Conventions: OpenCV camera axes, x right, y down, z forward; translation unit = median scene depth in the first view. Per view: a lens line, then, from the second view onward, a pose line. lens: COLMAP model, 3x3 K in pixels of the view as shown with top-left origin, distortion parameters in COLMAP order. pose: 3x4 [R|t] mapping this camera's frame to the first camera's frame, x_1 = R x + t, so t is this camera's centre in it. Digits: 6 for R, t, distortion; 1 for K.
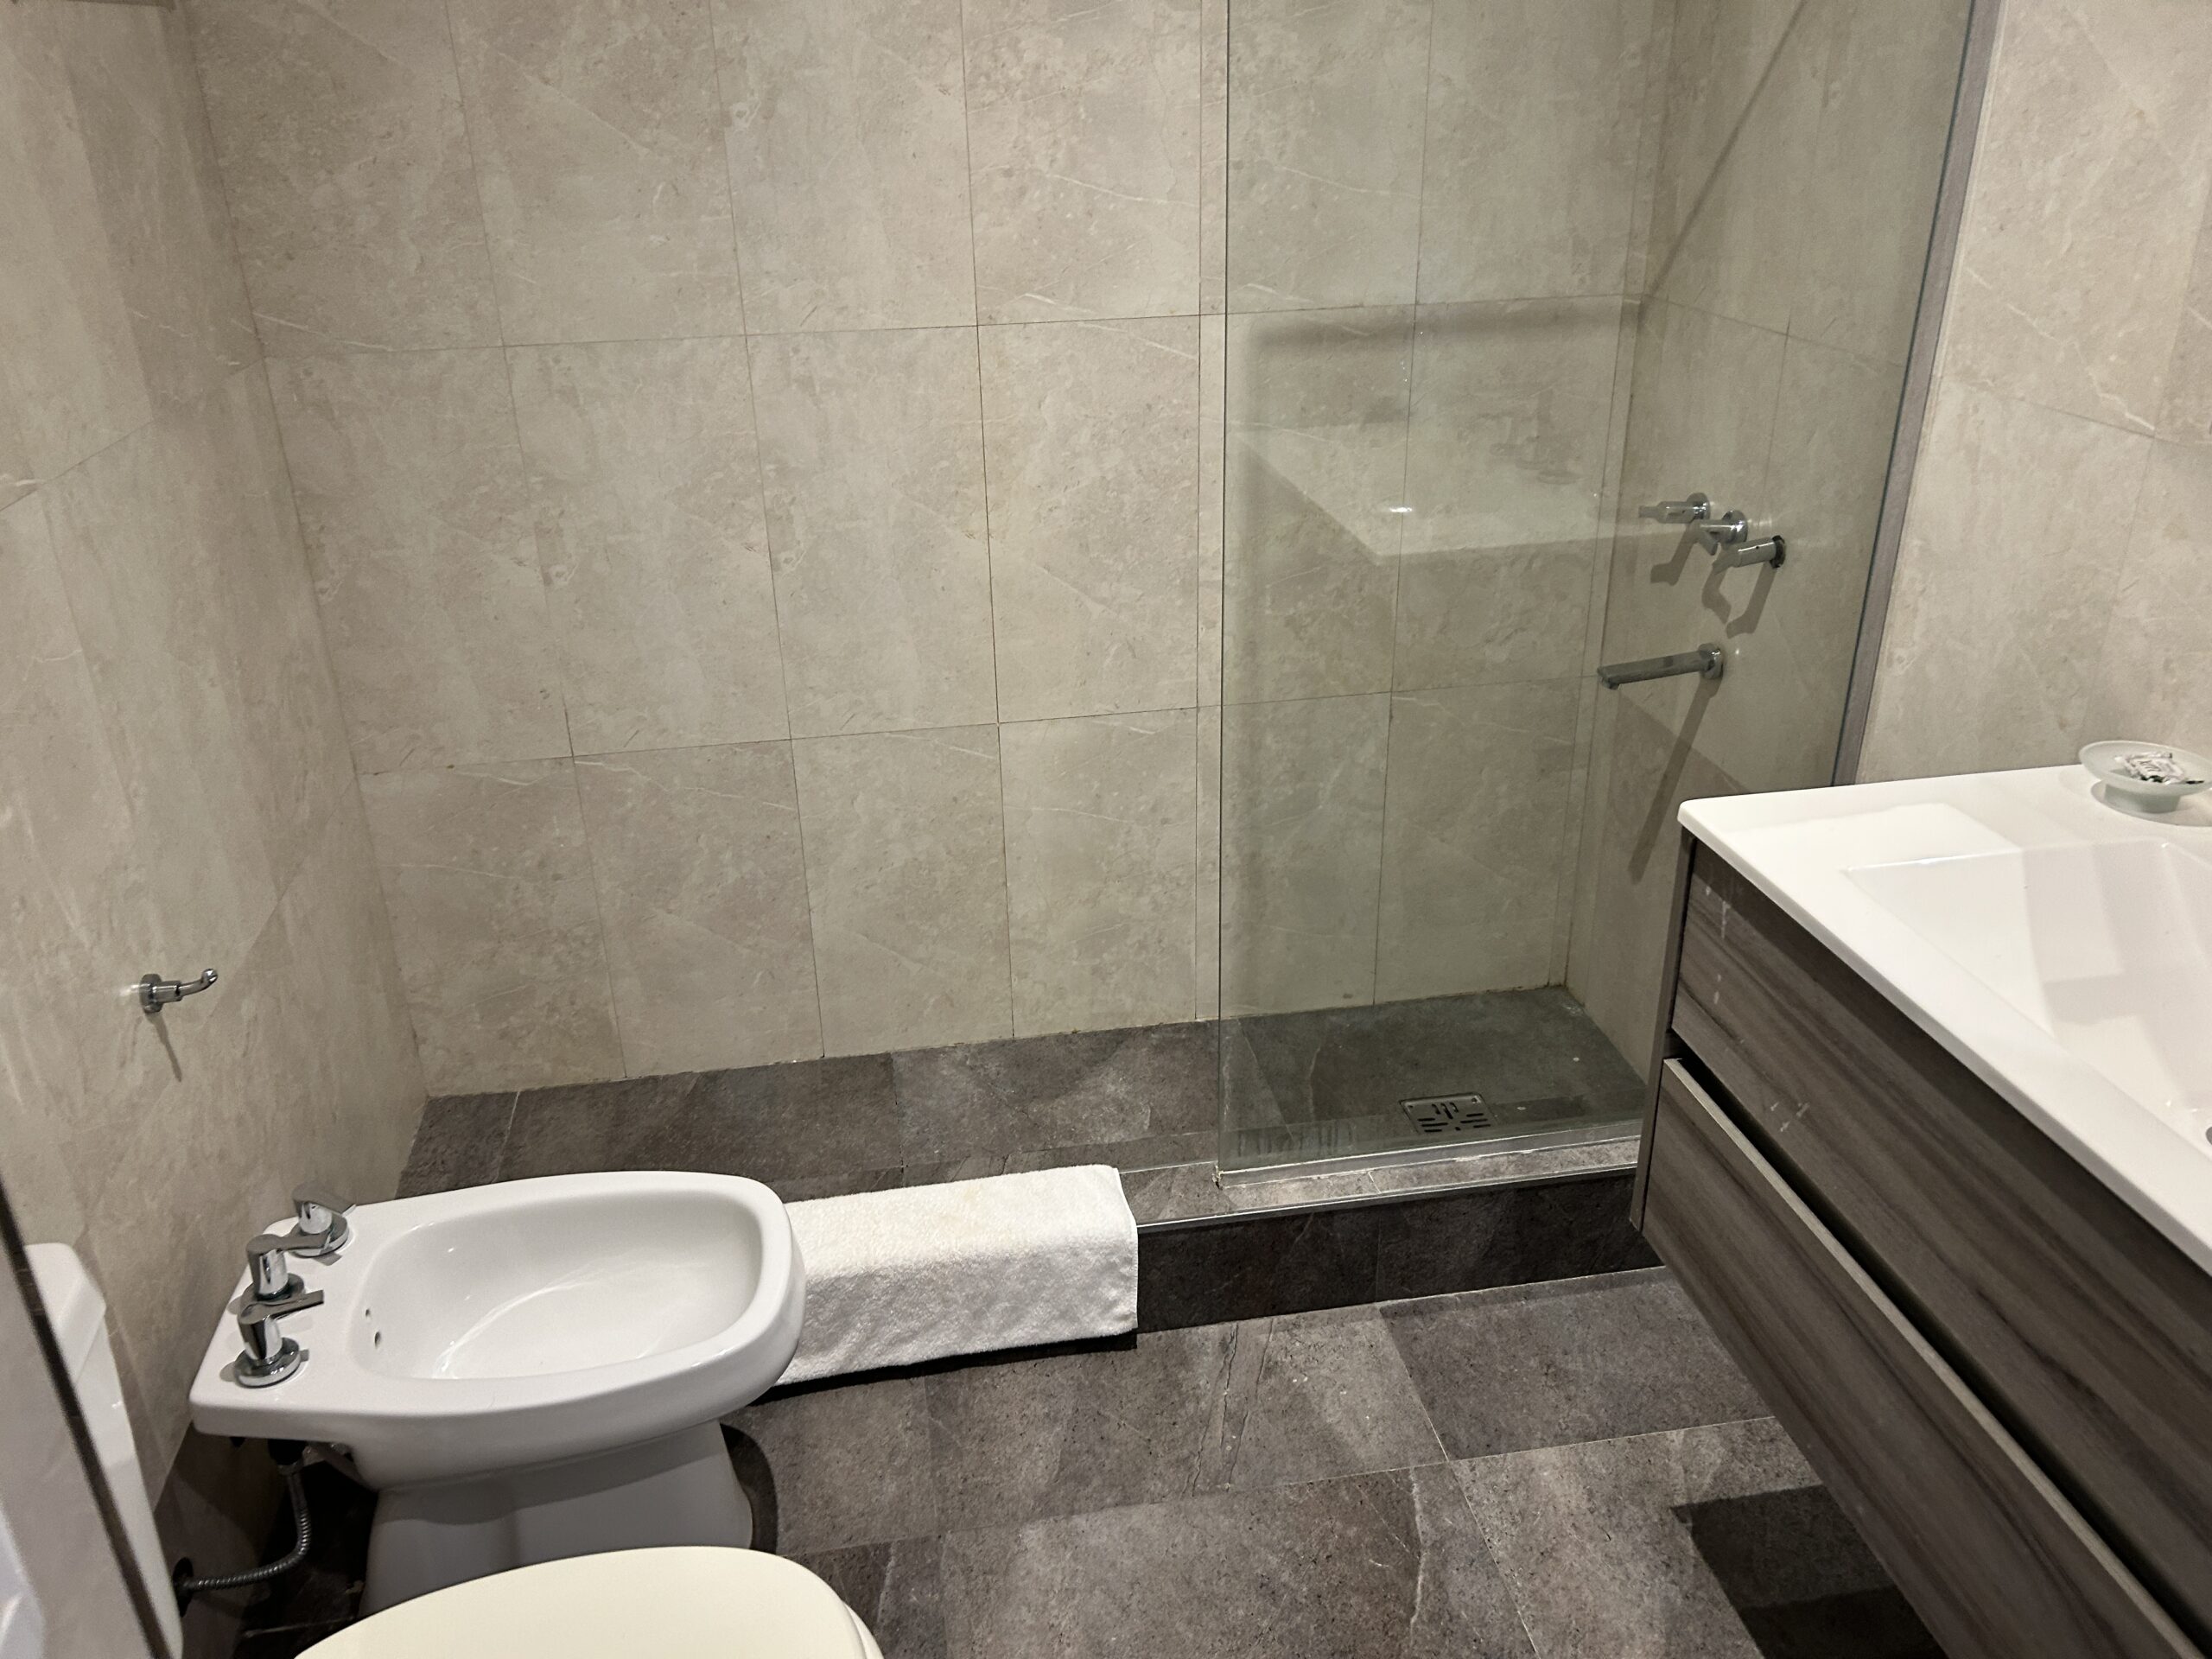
lens RADIAL K [[1647.3, 0, 1097.8], [0, 1647.3, 817.2], [0, 0, 1]] dist [0.056426, -0.064843]
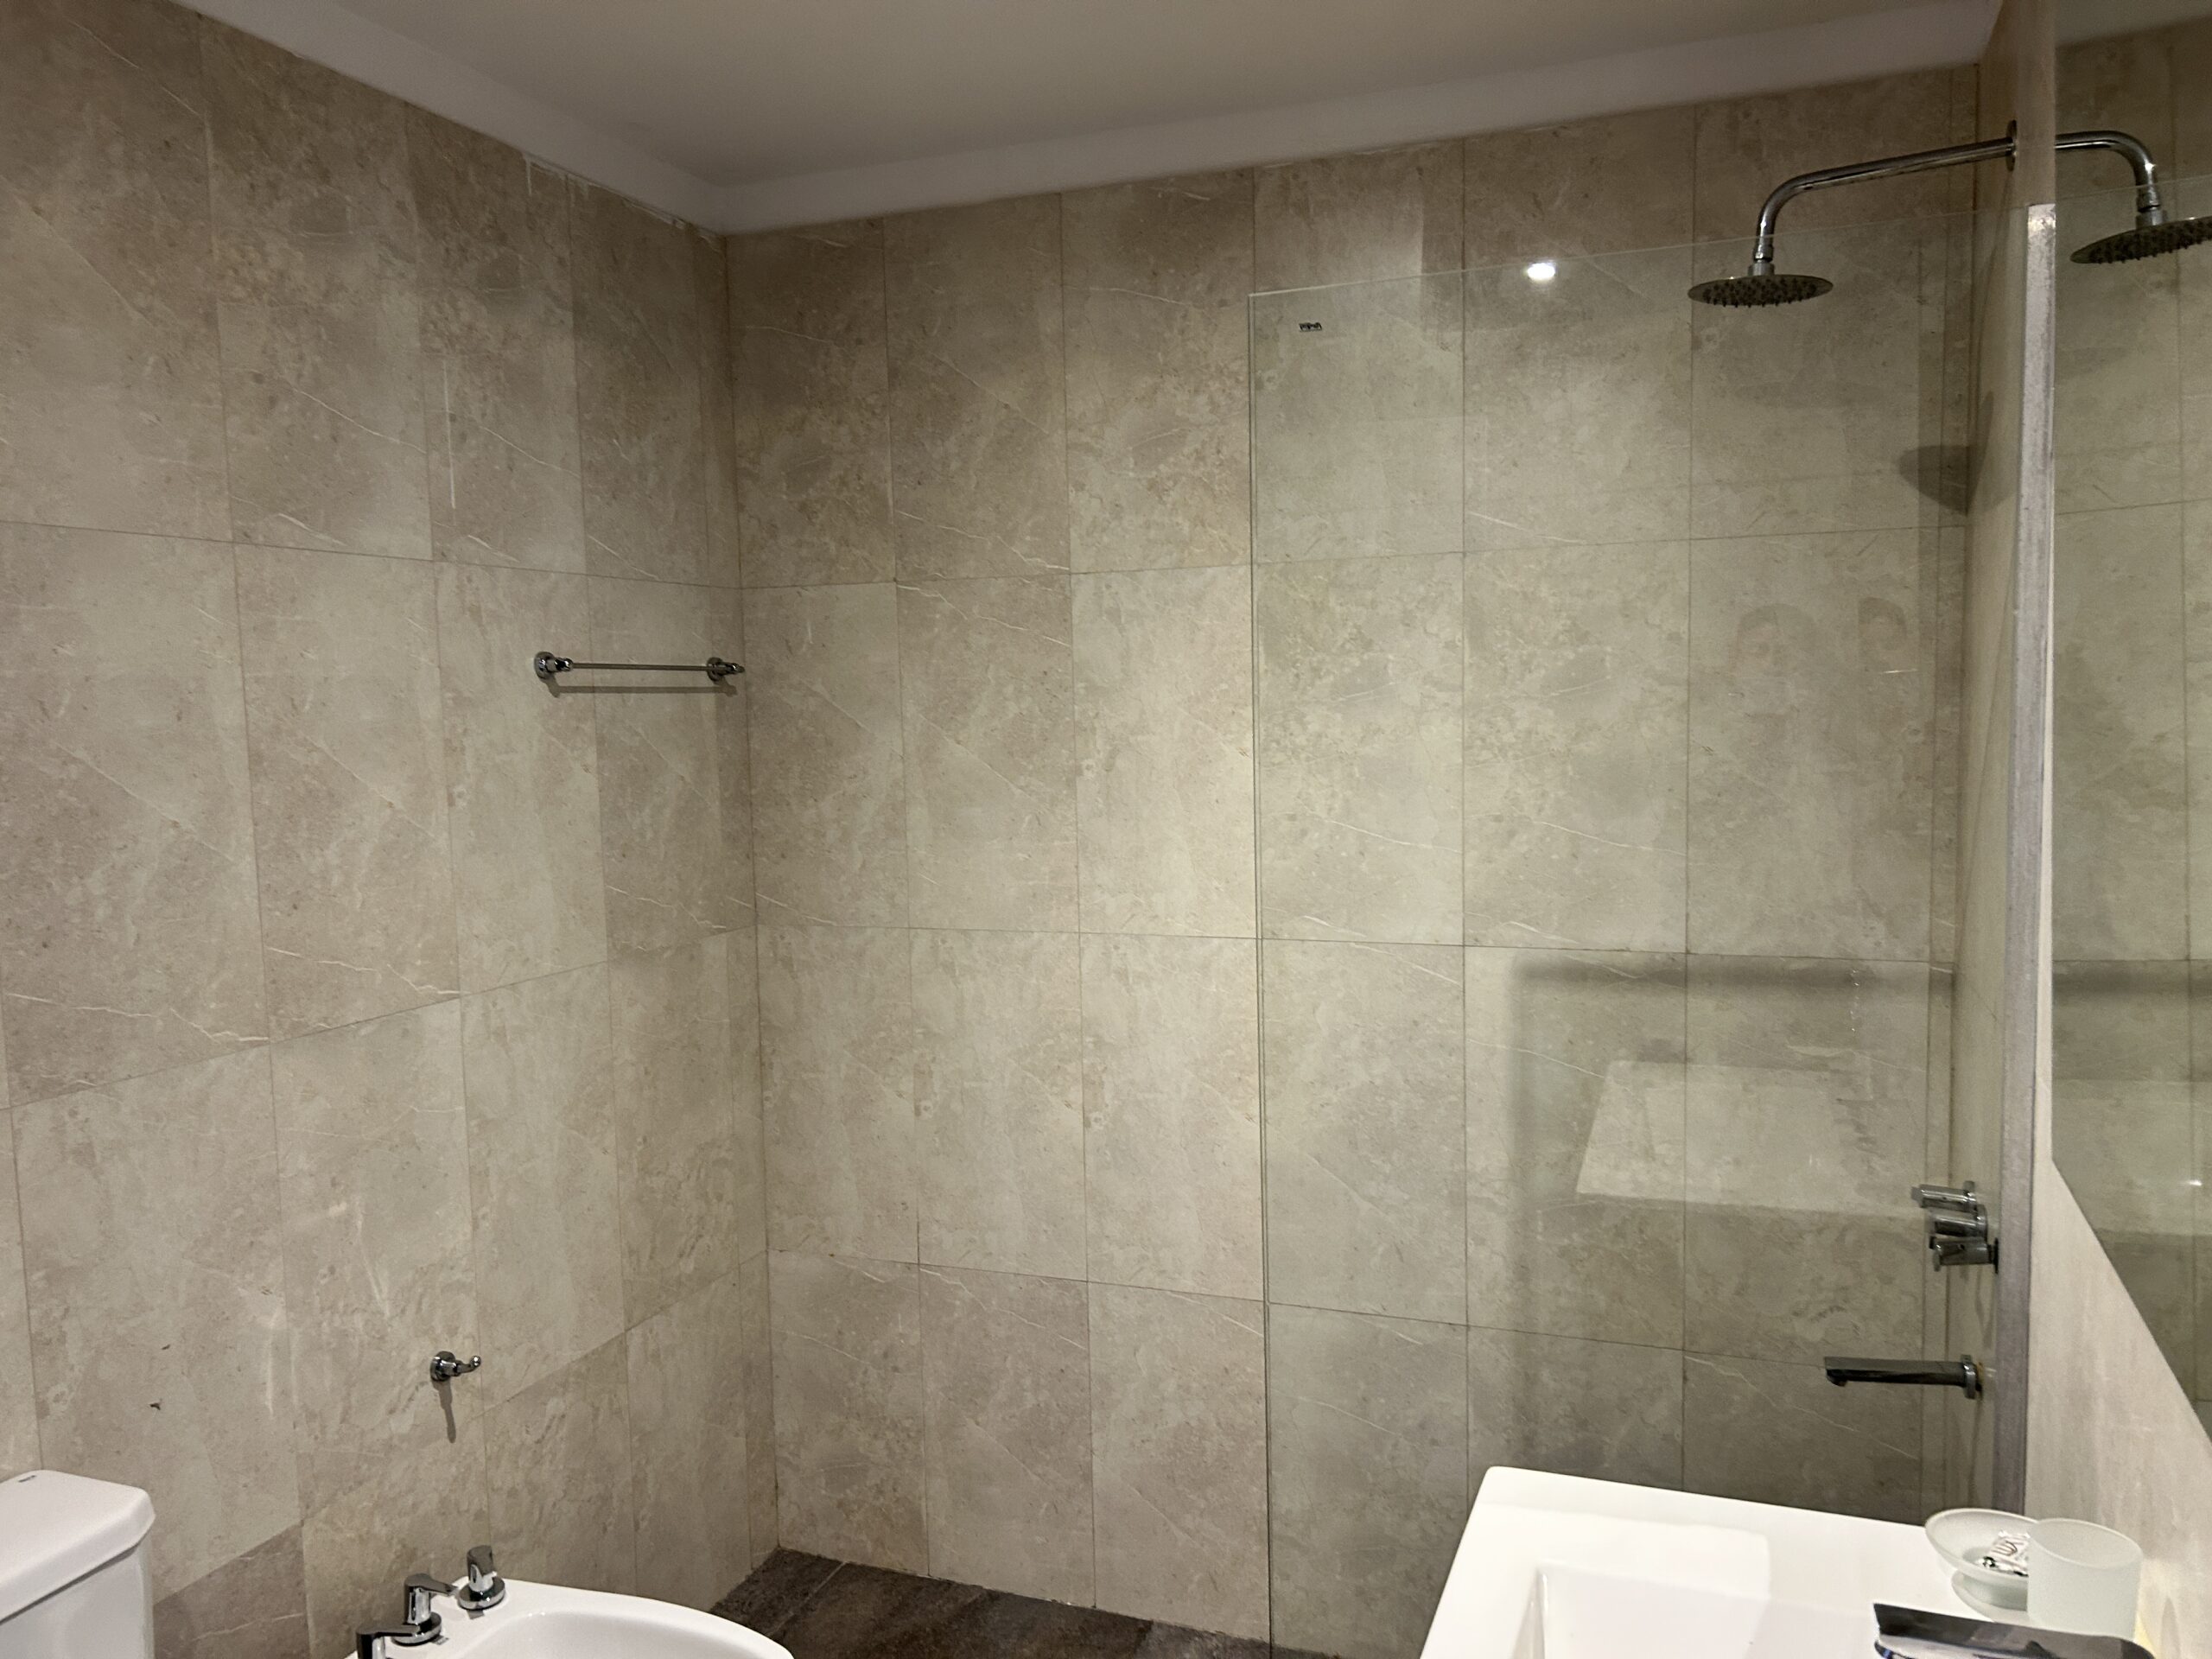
lens RADIAL K [[1647.3, 0, 1104.7], [0, 1647.3, 856.7], [0, 0, 1]] dist [0.056426, -0.064843]
pose [[0.868538, 0.050365, -0.493057, 0.394482], [-0.205524, 0.941857, -0.265830, -0.025778], [0.451001, 0.332218, 0.828389, -0.010863]]
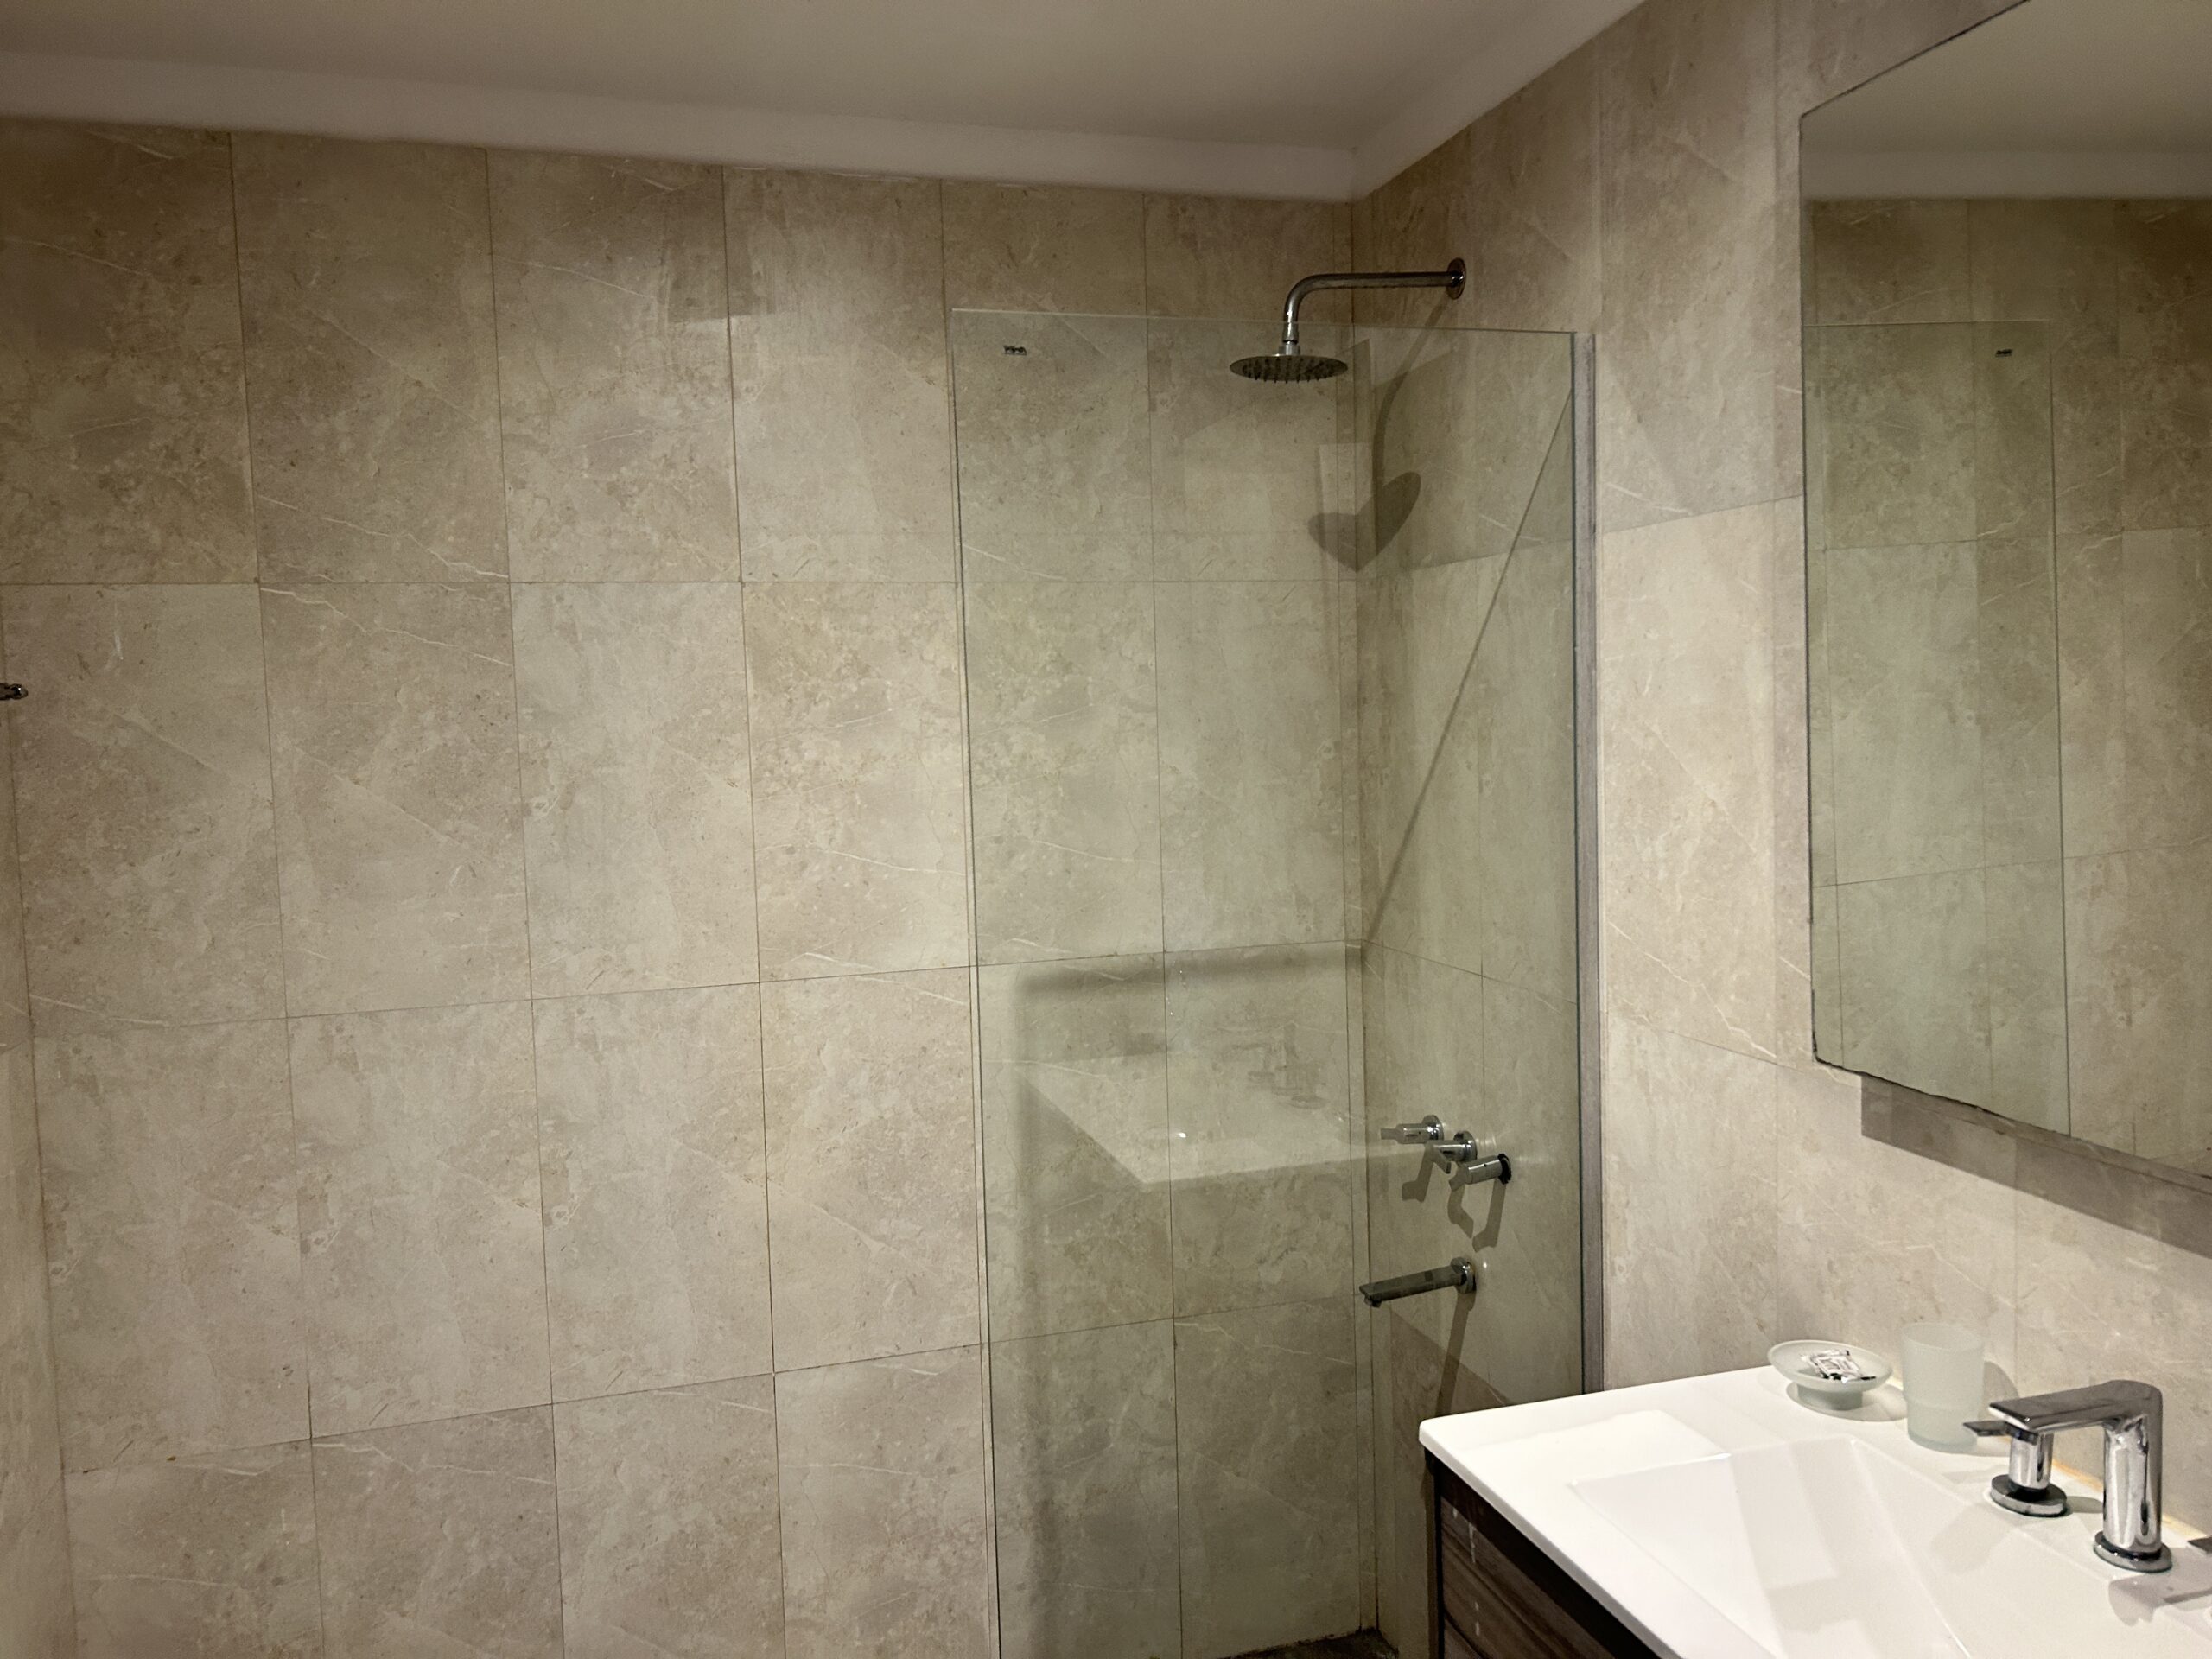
lens RADIAL K [[1647.3, 0, 1107.1], [0, 1647.3, 830.6], [0, 0, 1]] dist [0.056426, -0.064843]
pose [[0.992591, -0.015350, 0.120529, 0.023488], [0.057214, 0.934174, -0.352200, -0.000039], [-0.107189, 0.356487, 0.928131, -0.049112]]
